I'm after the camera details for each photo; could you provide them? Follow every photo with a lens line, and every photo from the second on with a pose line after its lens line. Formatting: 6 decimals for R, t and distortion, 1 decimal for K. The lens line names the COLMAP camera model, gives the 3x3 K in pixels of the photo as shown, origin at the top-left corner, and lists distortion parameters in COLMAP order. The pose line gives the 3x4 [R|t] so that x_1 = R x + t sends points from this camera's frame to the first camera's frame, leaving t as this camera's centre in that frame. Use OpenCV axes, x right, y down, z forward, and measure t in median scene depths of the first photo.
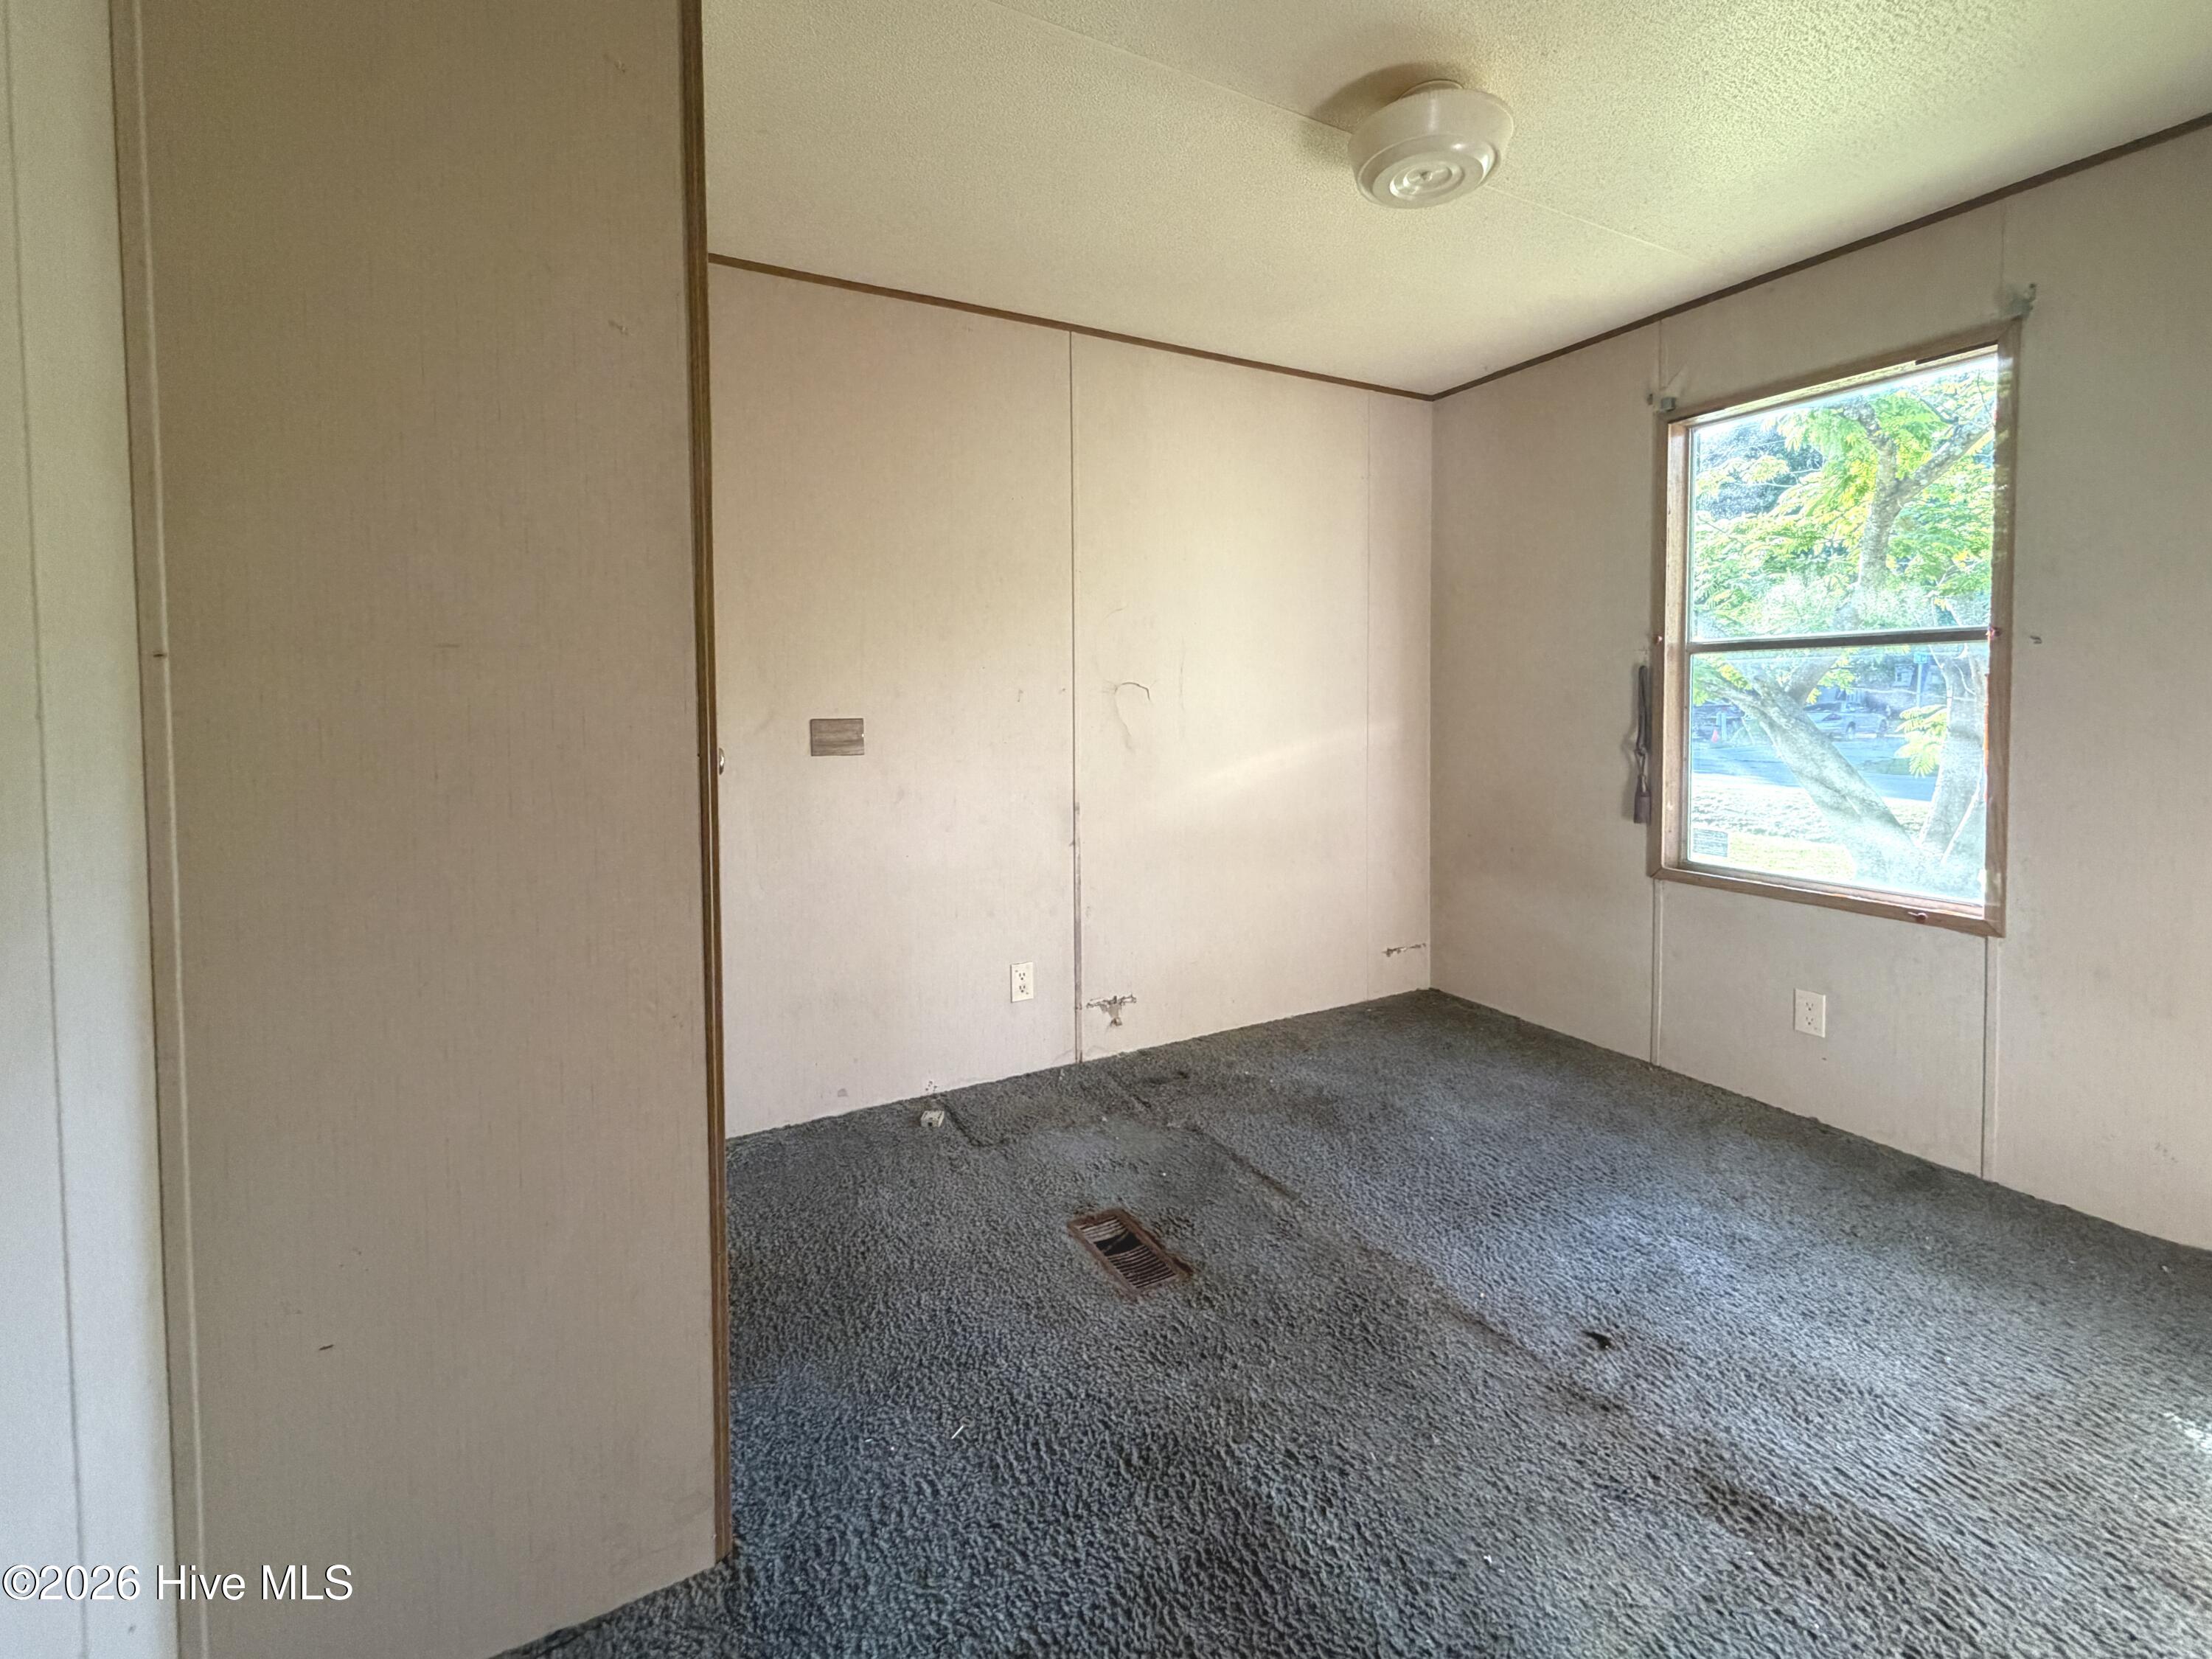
lens RADIAL K [[963.5, 0, 1099.4], [0, 963.5, 729.2], [0, 0, 1]] dist [0.000529, 0.000380]
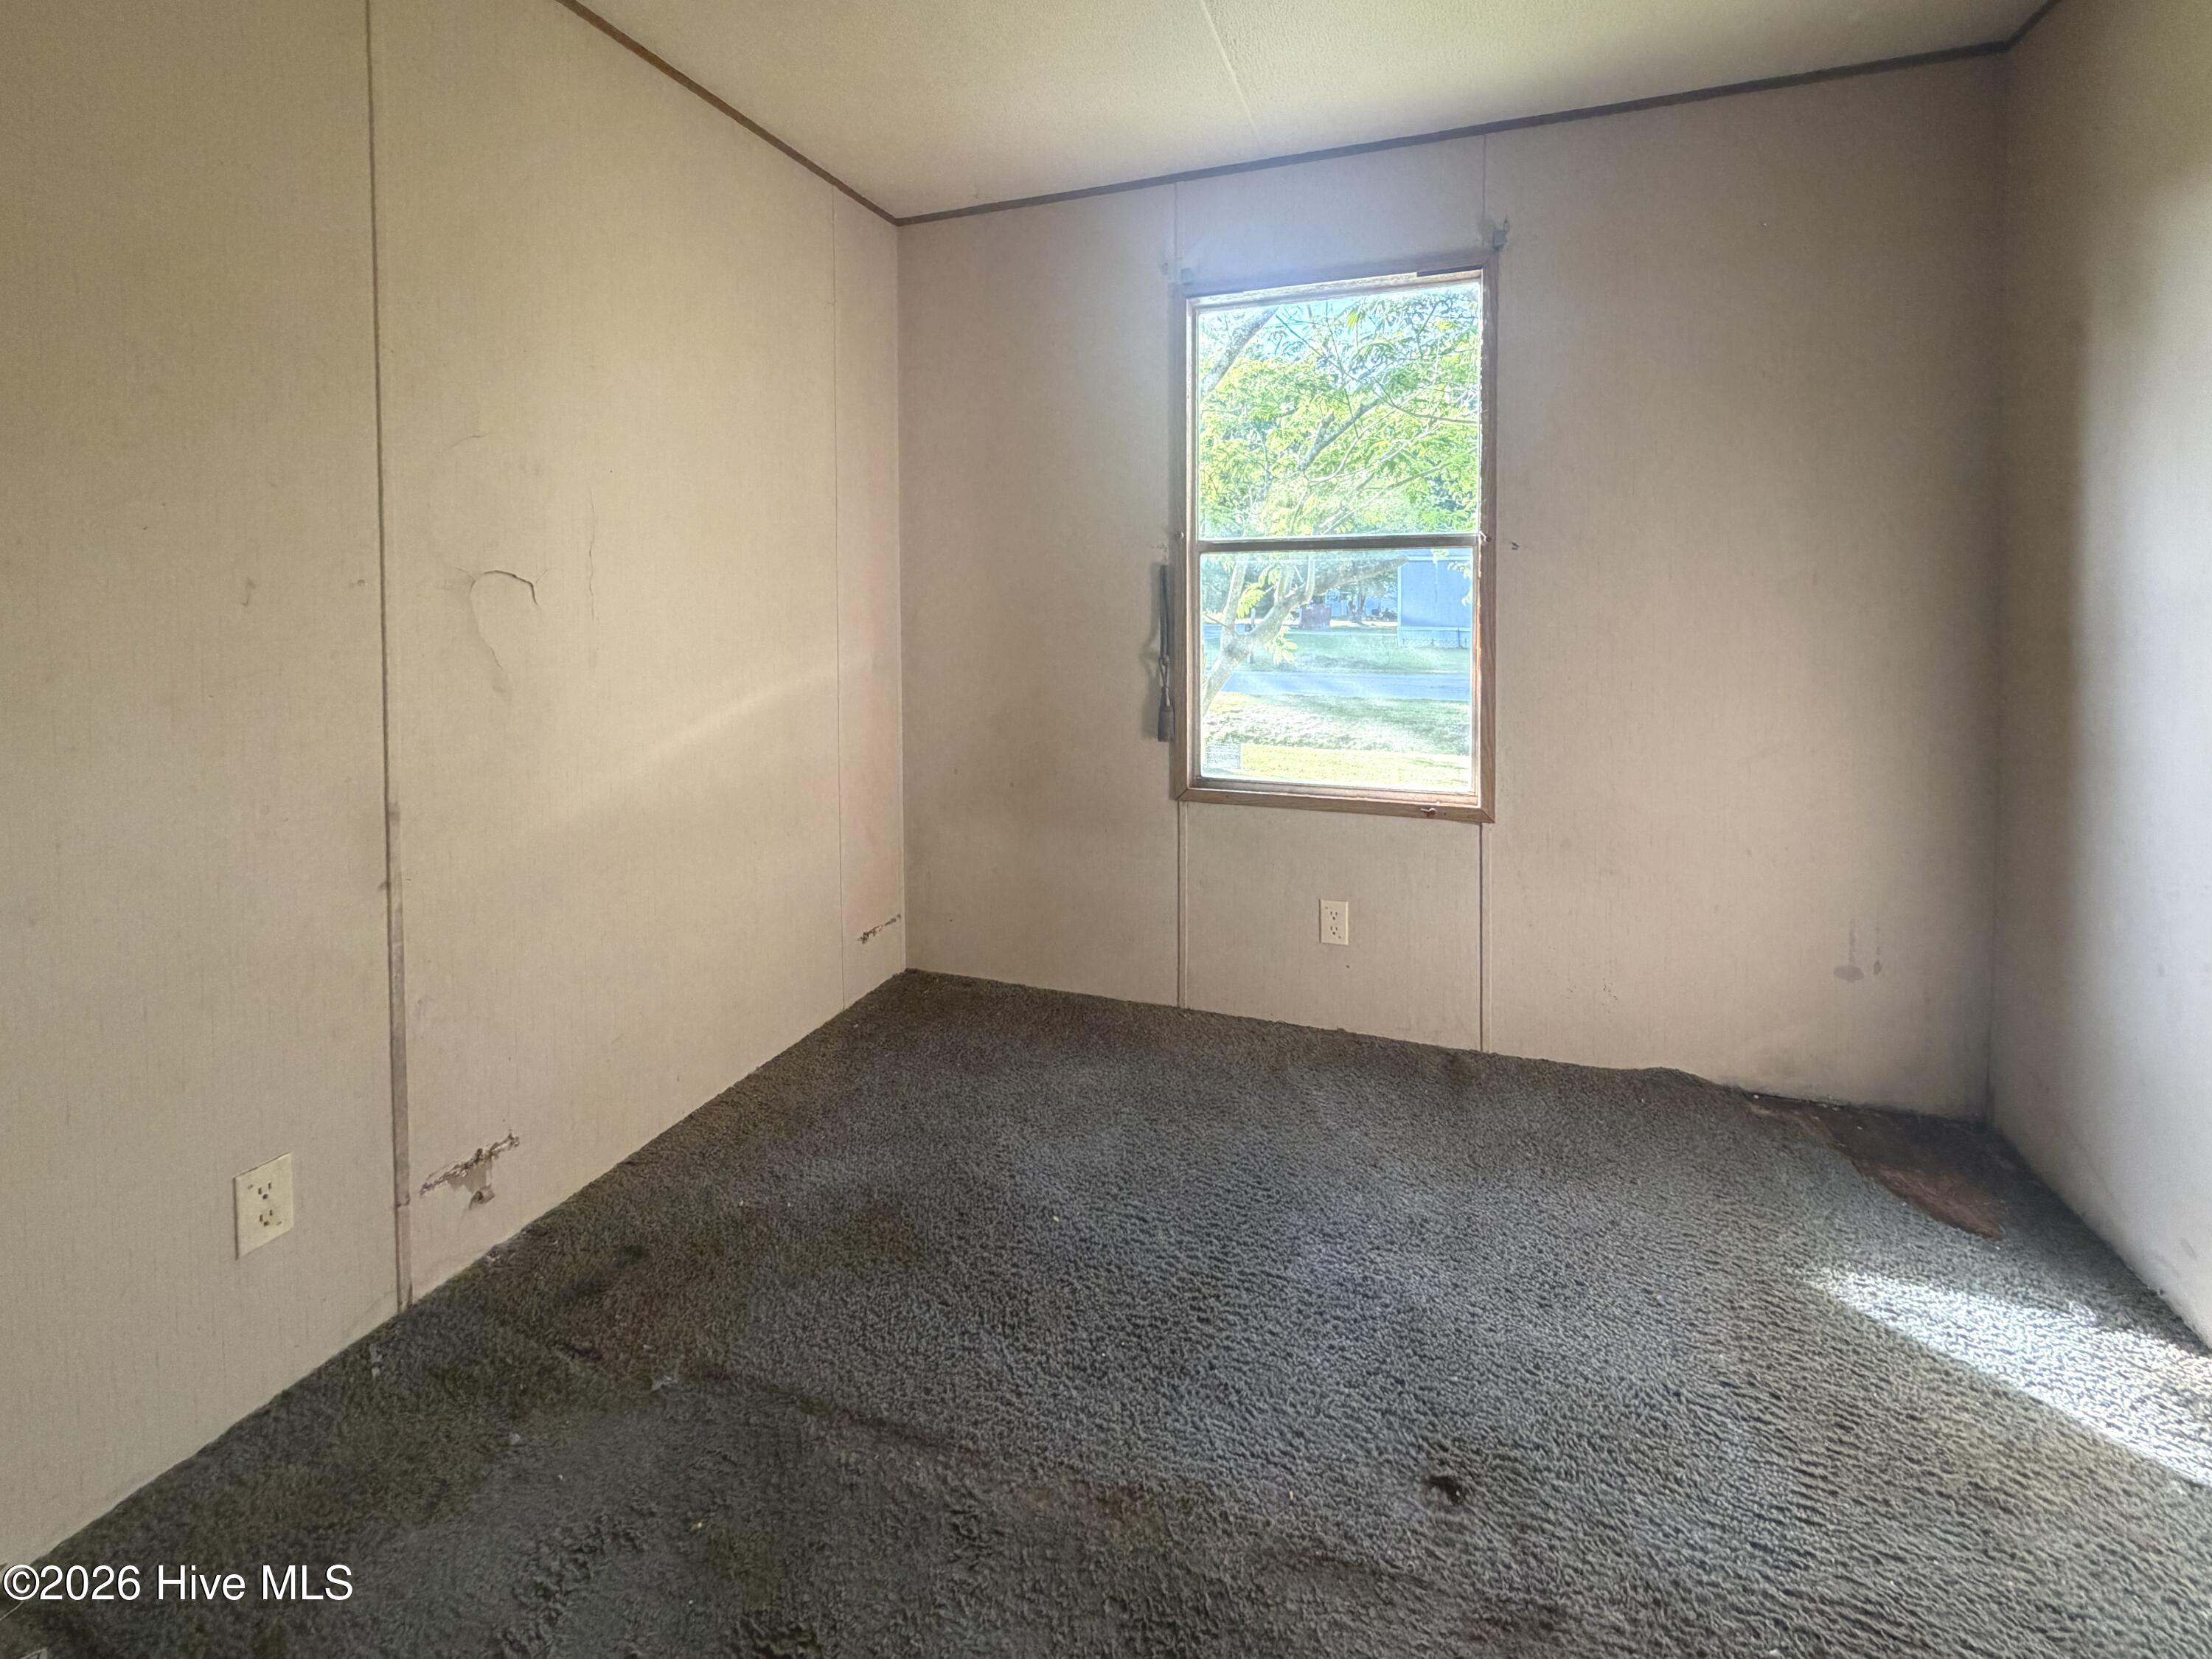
lens RADIAL K [[987.7, 0, 1100.2], [0, 987.7, 628.0], [0, 0, 1]] dist [-0.000238, 0.000262]
pose [[0.745678, -0.017246, 0.666084, -0.096473], [0.023941, 0.999713, -0.000917, -0.008982], [-0.665877, 0.016630, 0.745877, 0.379700]]
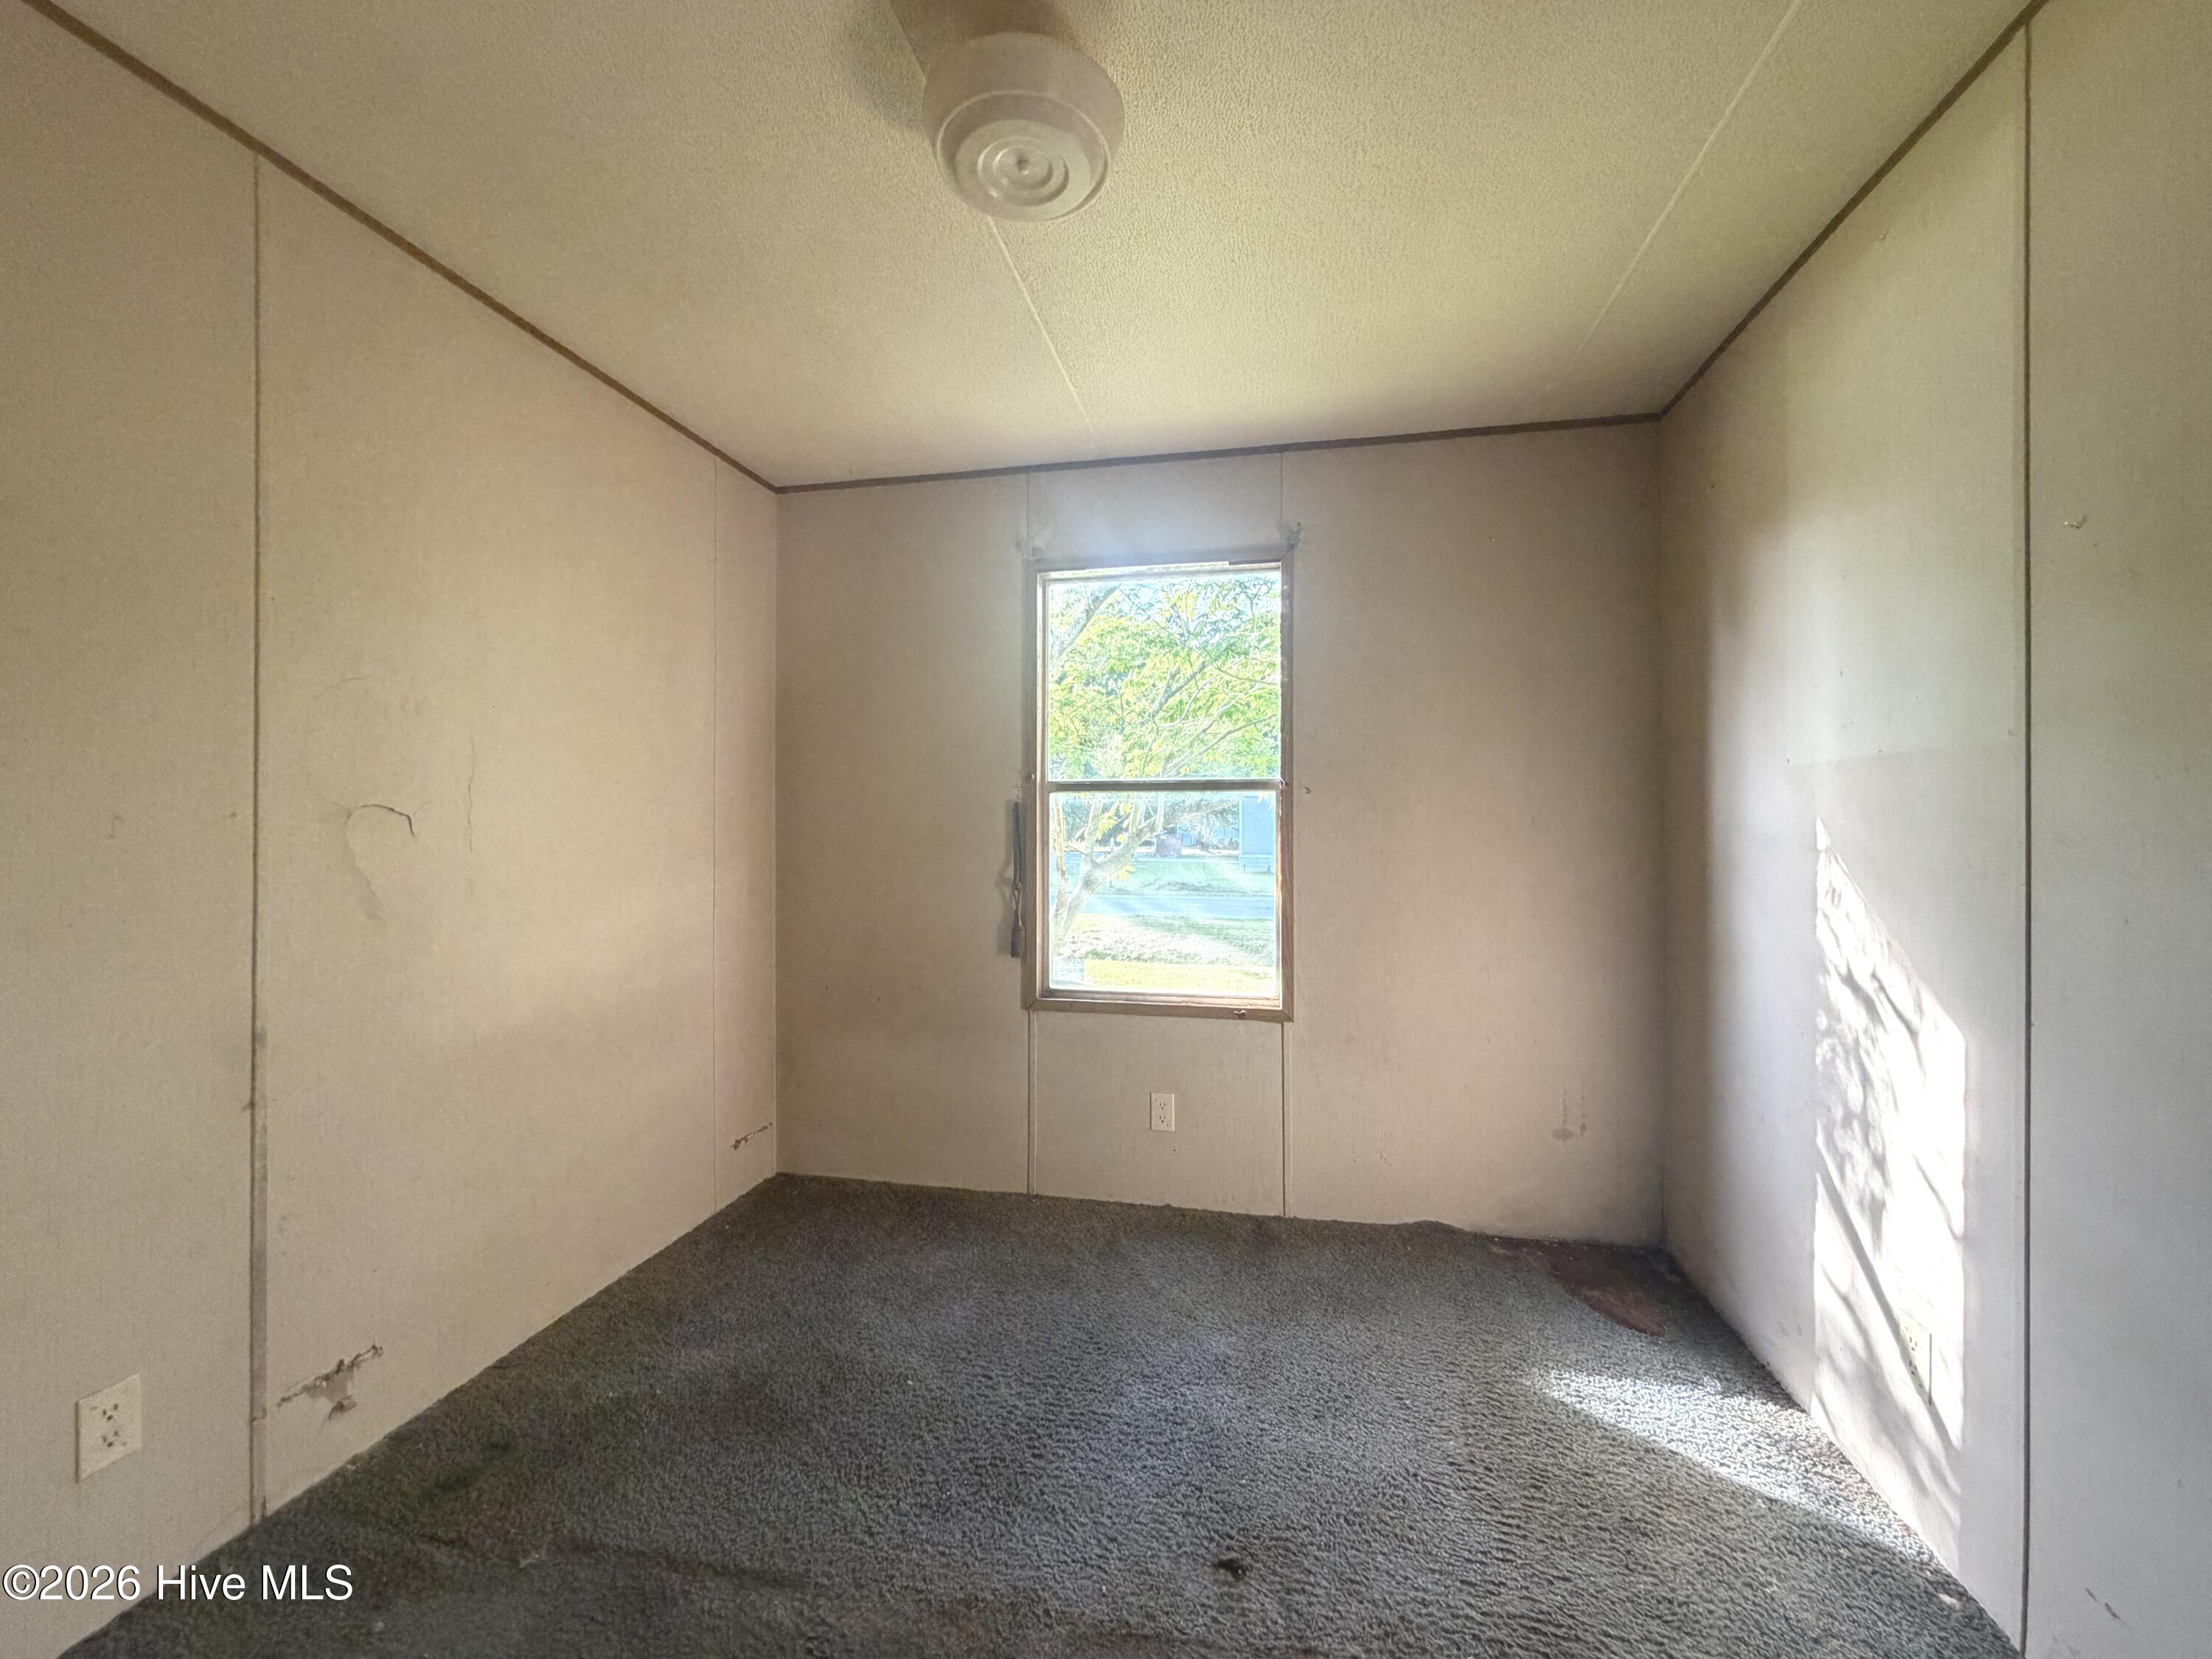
lens RADIAL K [[907.6, 0, 1111.8], [0, 907.6, 825.6], [0, 0, 1]] dist [0.001009, -0.000008]
pose [[0.637226, 0.009417, 0.770619, -0.119028], [0.022349, 0.999279, -0.030691, -0.010179], [-0.770353, 0.036780, 0.636556, 0.331812]]
